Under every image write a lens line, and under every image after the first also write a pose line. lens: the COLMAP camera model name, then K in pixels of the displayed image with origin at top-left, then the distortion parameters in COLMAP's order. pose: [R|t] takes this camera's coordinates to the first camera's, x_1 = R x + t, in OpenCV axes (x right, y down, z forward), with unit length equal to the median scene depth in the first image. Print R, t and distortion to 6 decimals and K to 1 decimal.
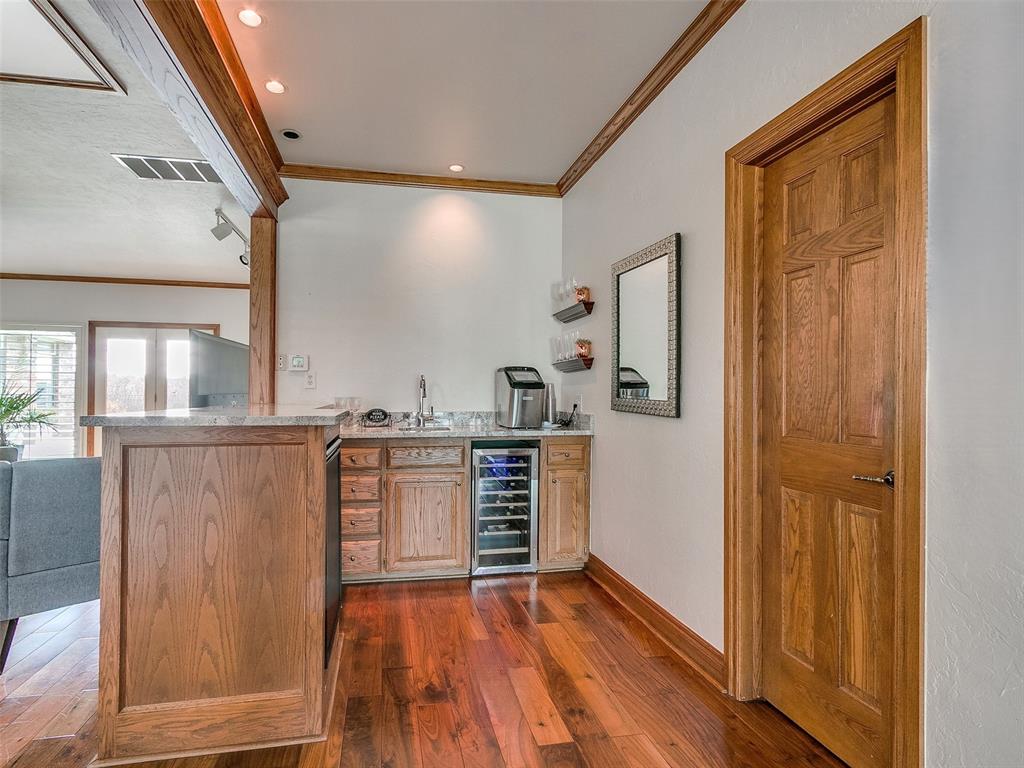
lens RADIAL K [[532.8, 0, 479.7], [0, 532.8, 386.4], [0, 0, 1]] dist [0.000268, 0.000050]
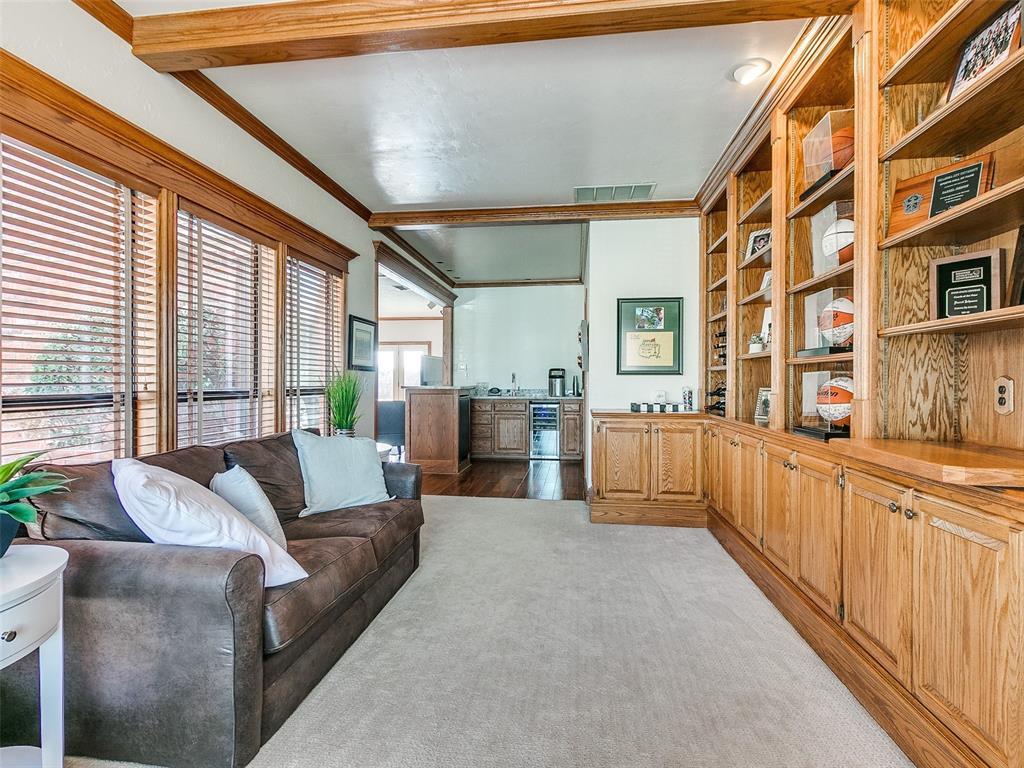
lens RADIAL K [[530.7, 0, 502.5], [0, 530.7, 383.7], [0, 0, 1]] dist [0.000888, 0.000407]
pose [[0.948958, -0.001830, -0.315396, 0.598126], [0.007211, 0.999848, 0.015895, -0.011444], [0.315319, -0.017358, 0.948827, -1.229819]]
